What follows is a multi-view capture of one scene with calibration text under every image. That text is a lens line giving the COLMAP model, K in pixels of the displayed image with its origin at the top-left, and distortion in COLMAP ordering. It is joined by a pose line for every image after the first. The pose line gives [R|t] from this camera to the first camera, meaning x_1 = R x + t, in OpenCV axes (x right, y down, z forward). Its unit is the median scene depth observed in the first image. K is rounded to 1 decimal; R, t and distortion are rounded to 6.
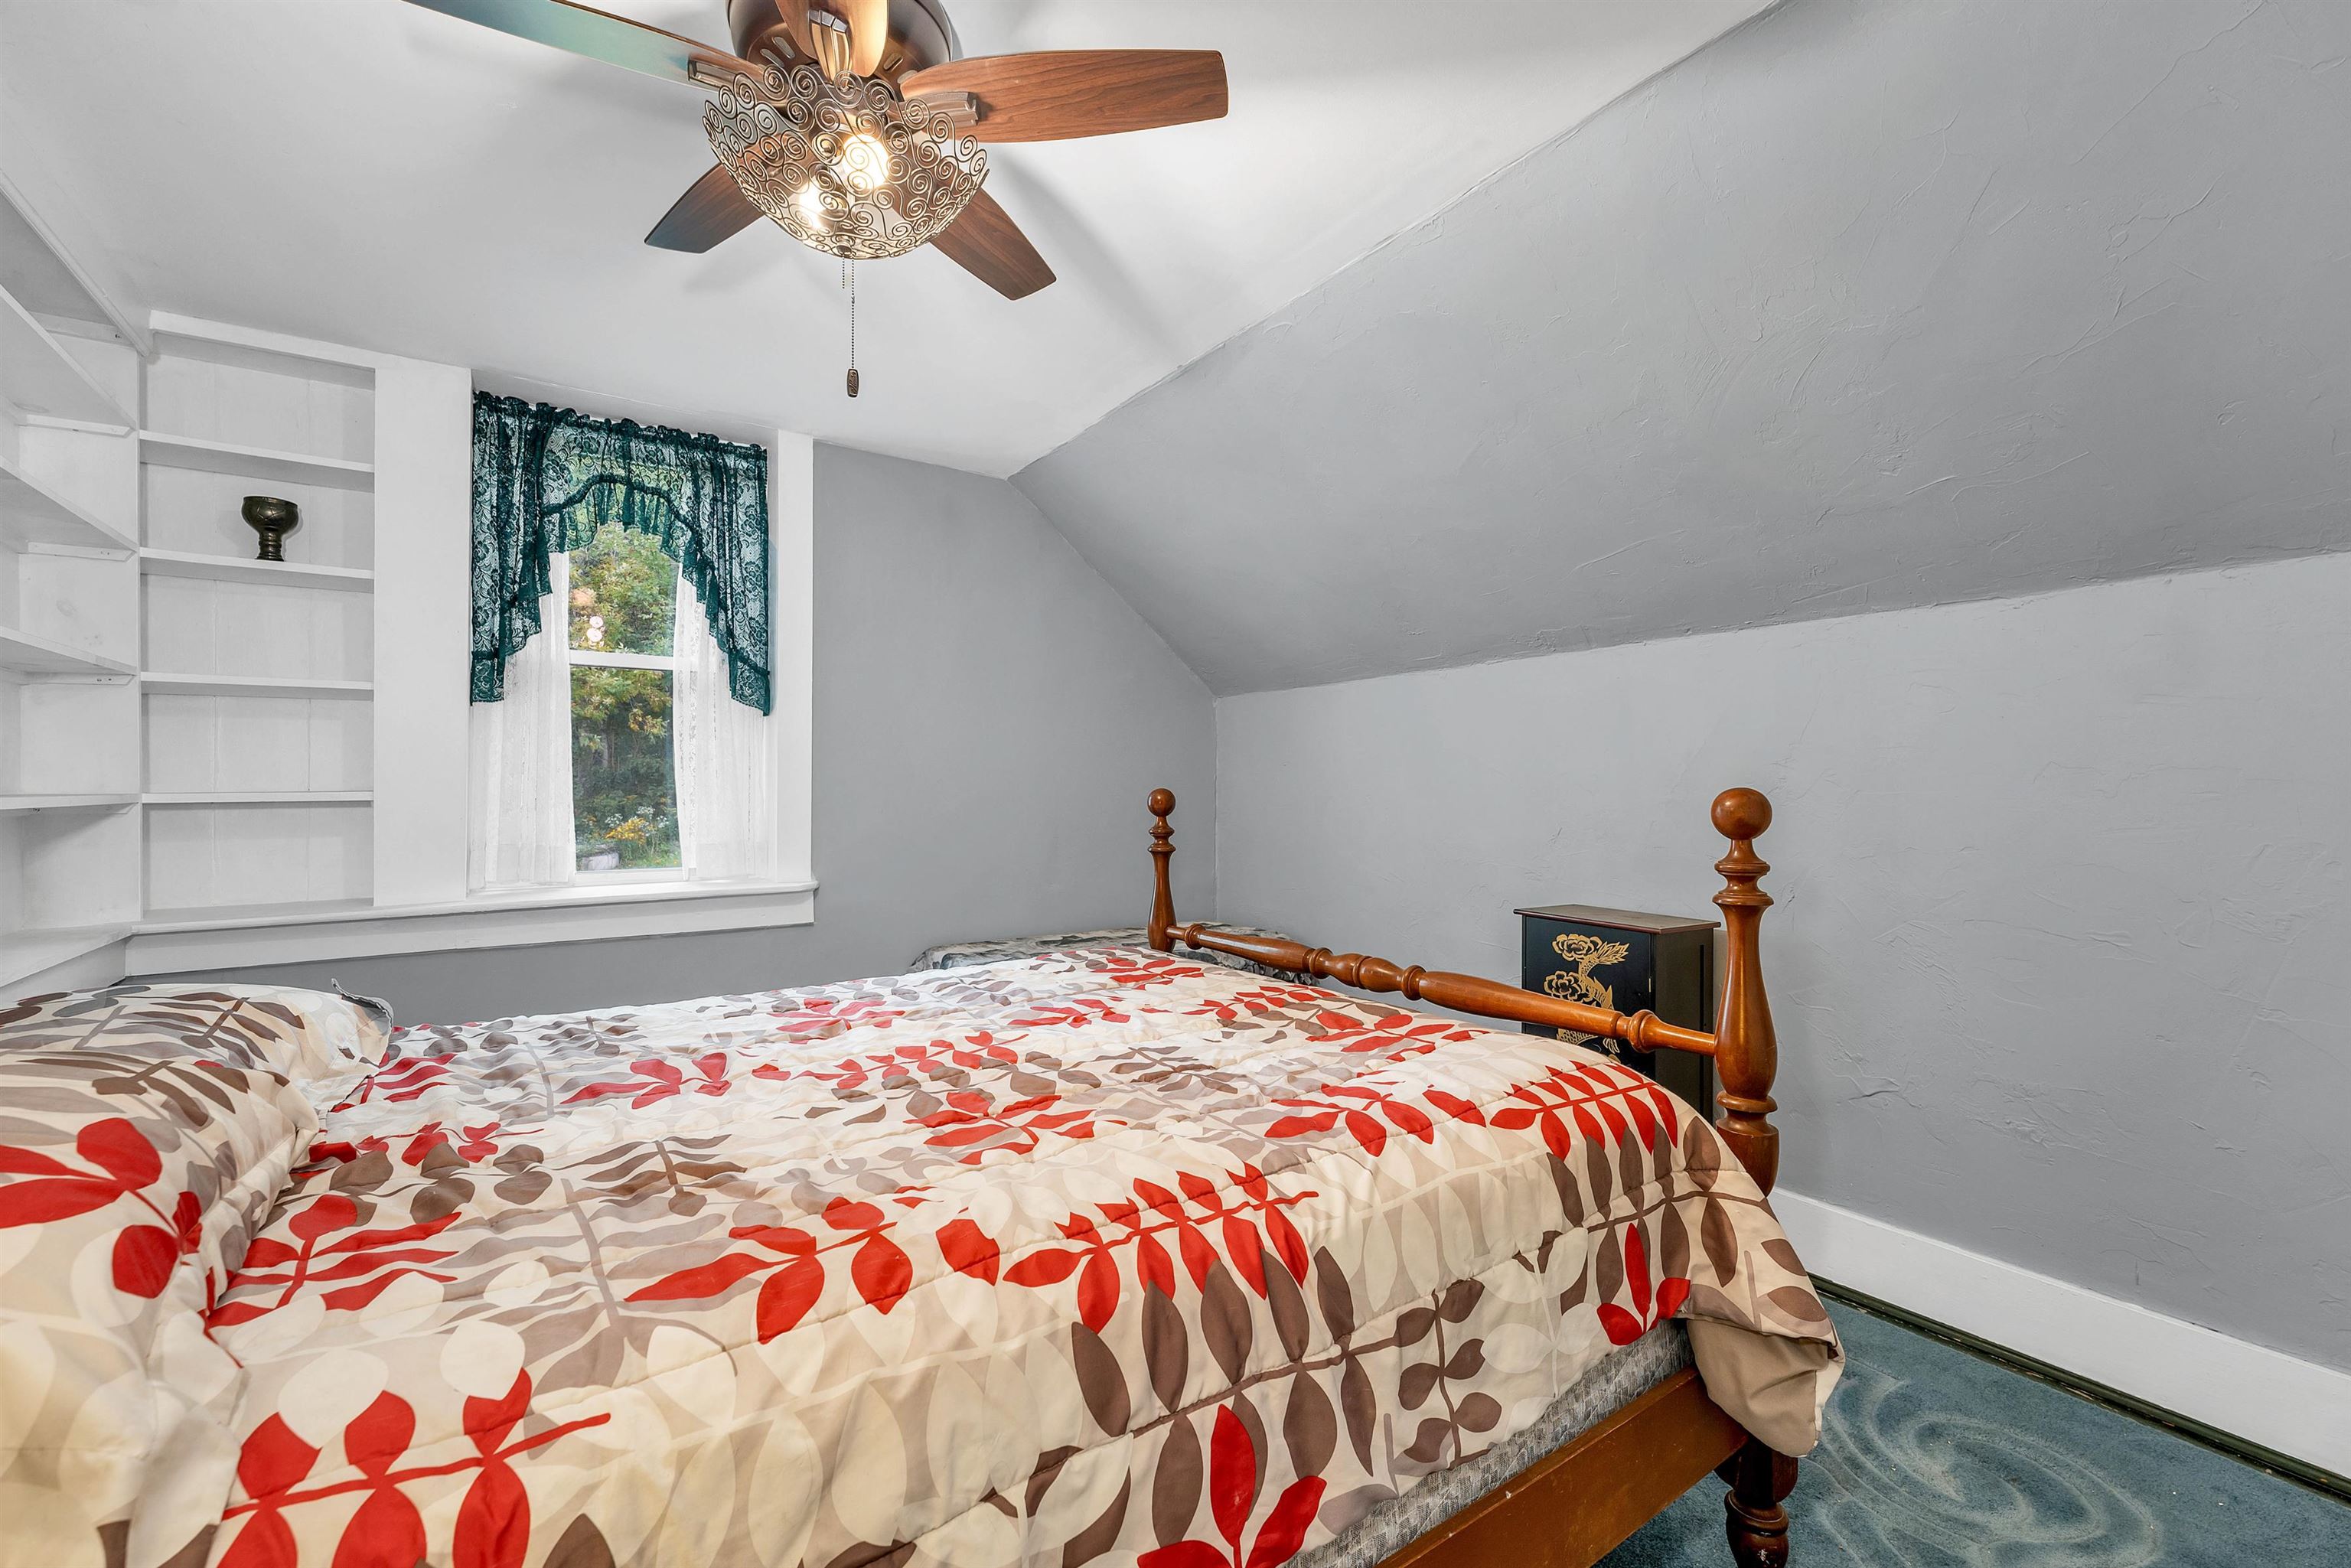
lens RADIAL K [[1000.6, 0, 1187.2], [0, 1000.6, 799.0], [0, 0, 1]] dist [0.003494, -0.000028]
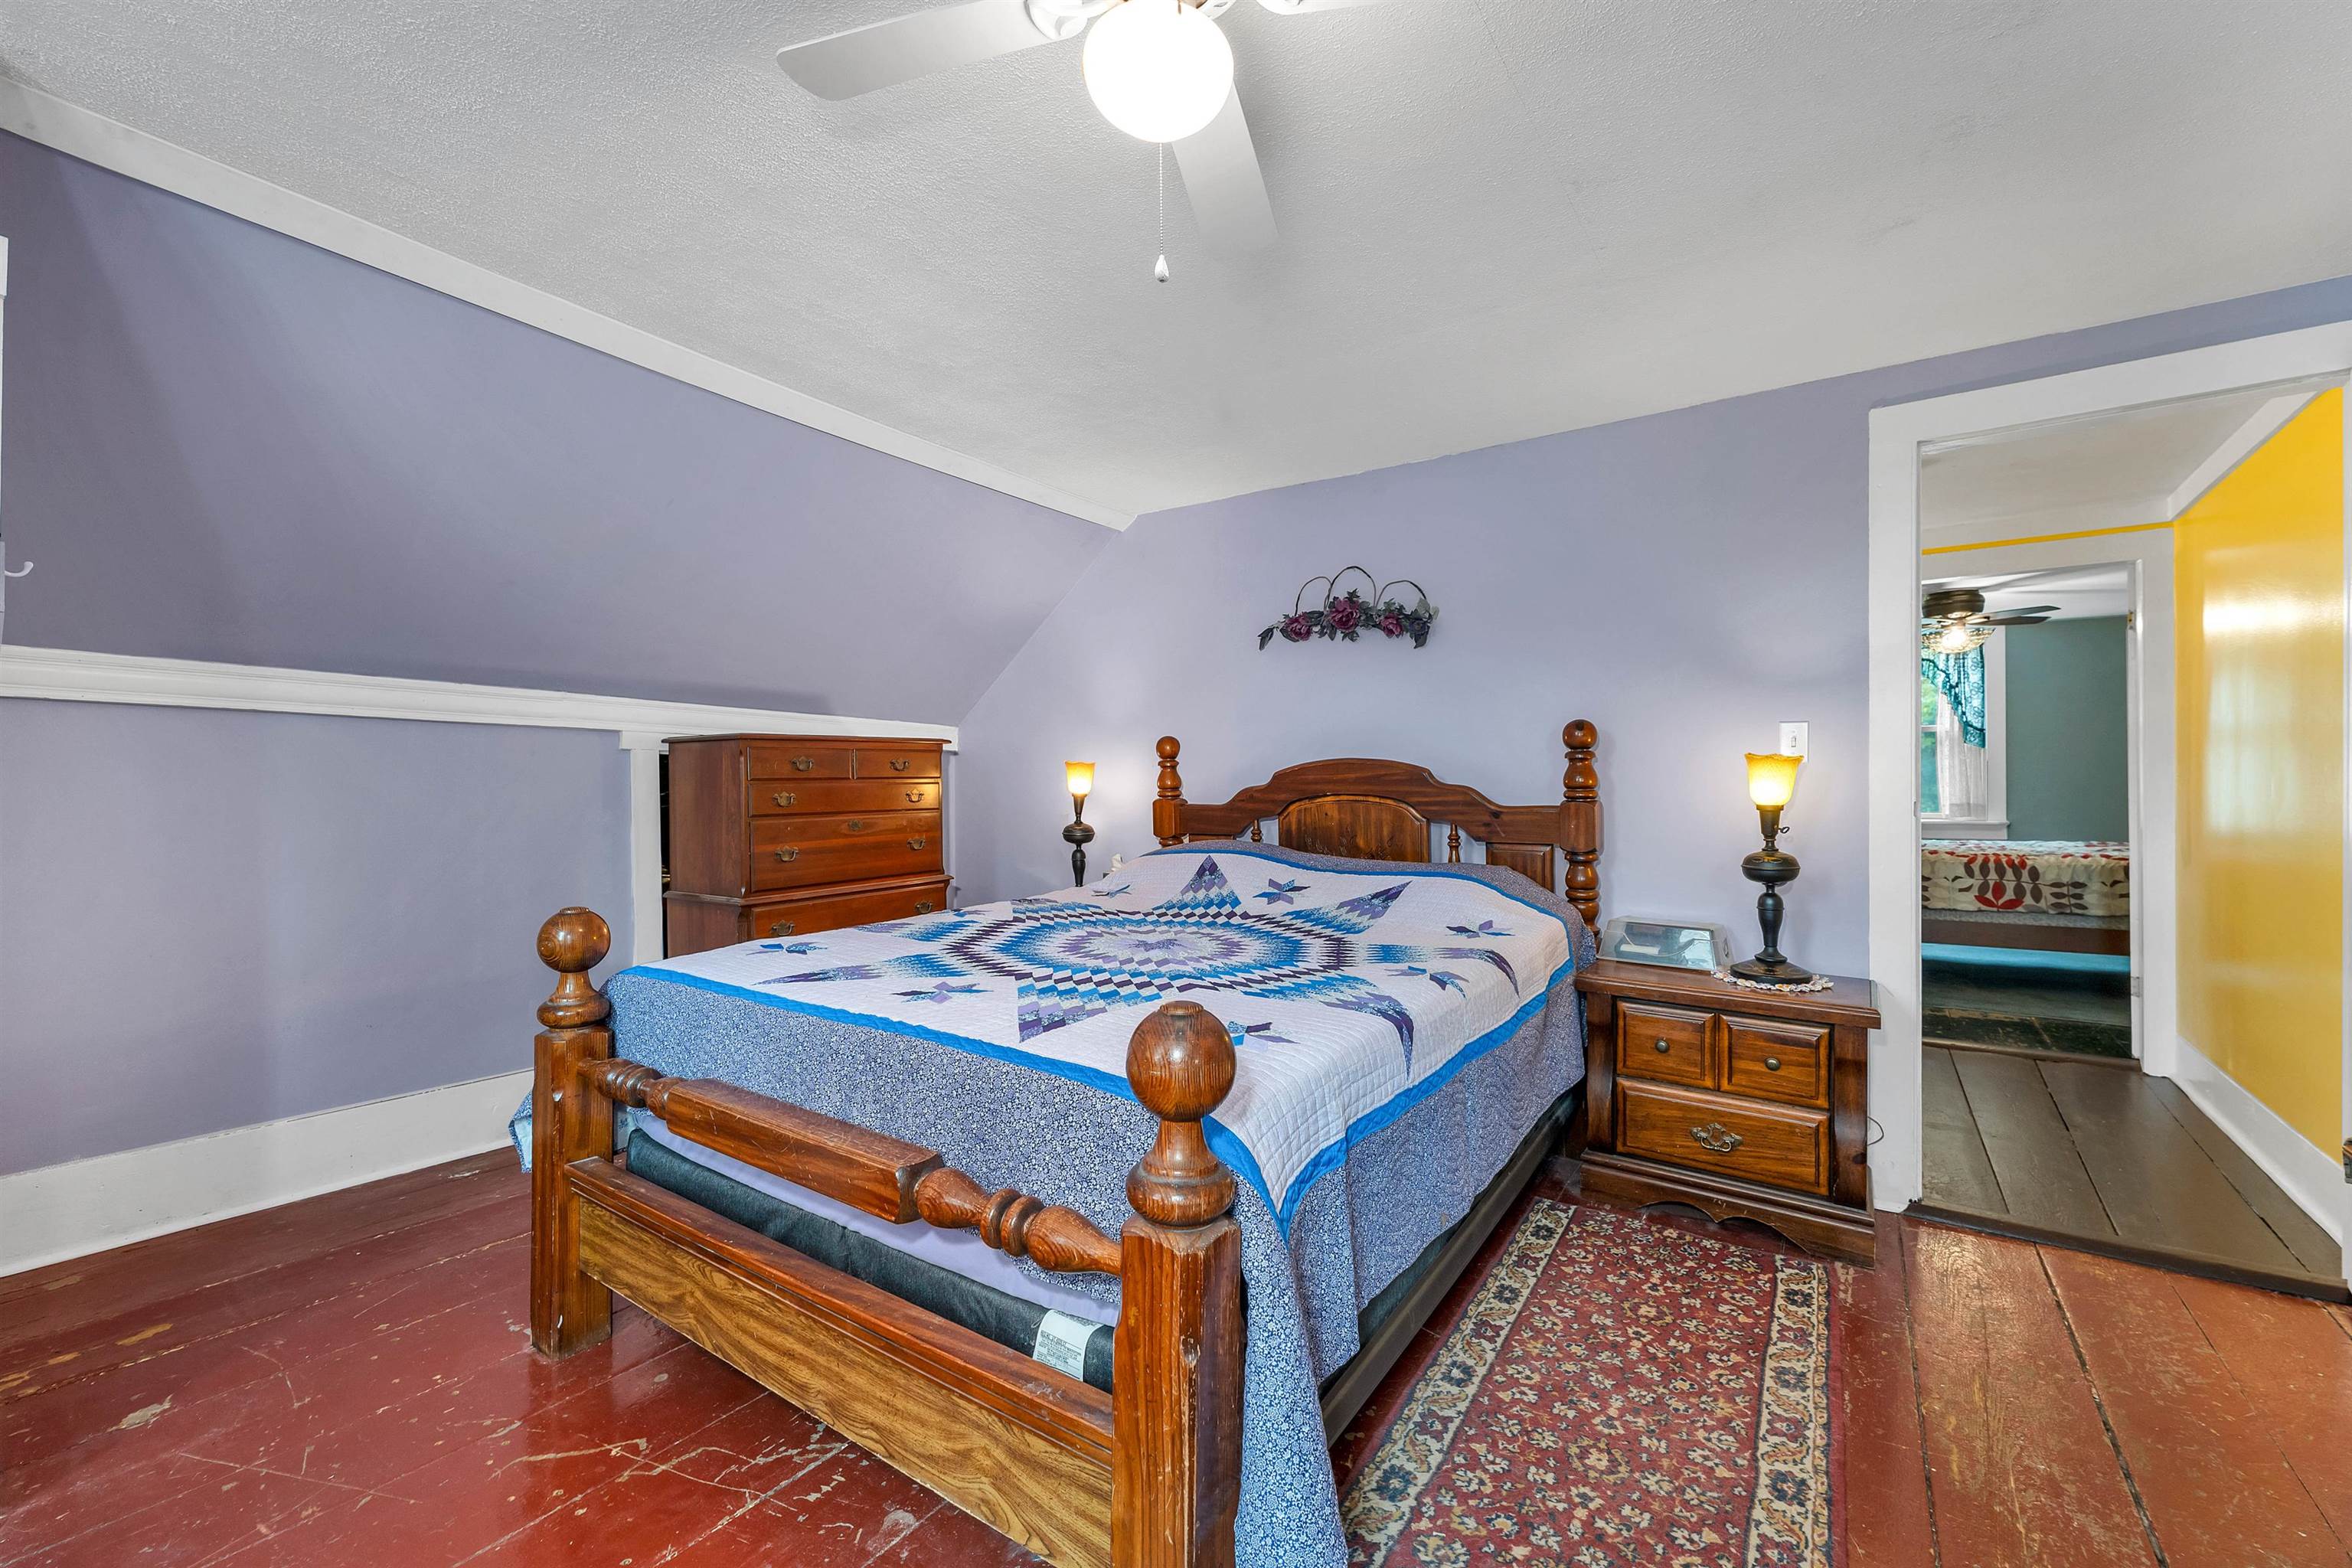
lens RADIAL K [[1001.1, 0, 1187.7], [0, 1001.1, 799.0], [0, 0, 1]] dist [0.003494, -0.000028]
pose [[0.385425, 0.000211, -0.922739, 1.019647], [0.001692, 0.999998, 0.000936, 0.024765], [0.922738, -0.001922, 0.385424, -1.593311]]
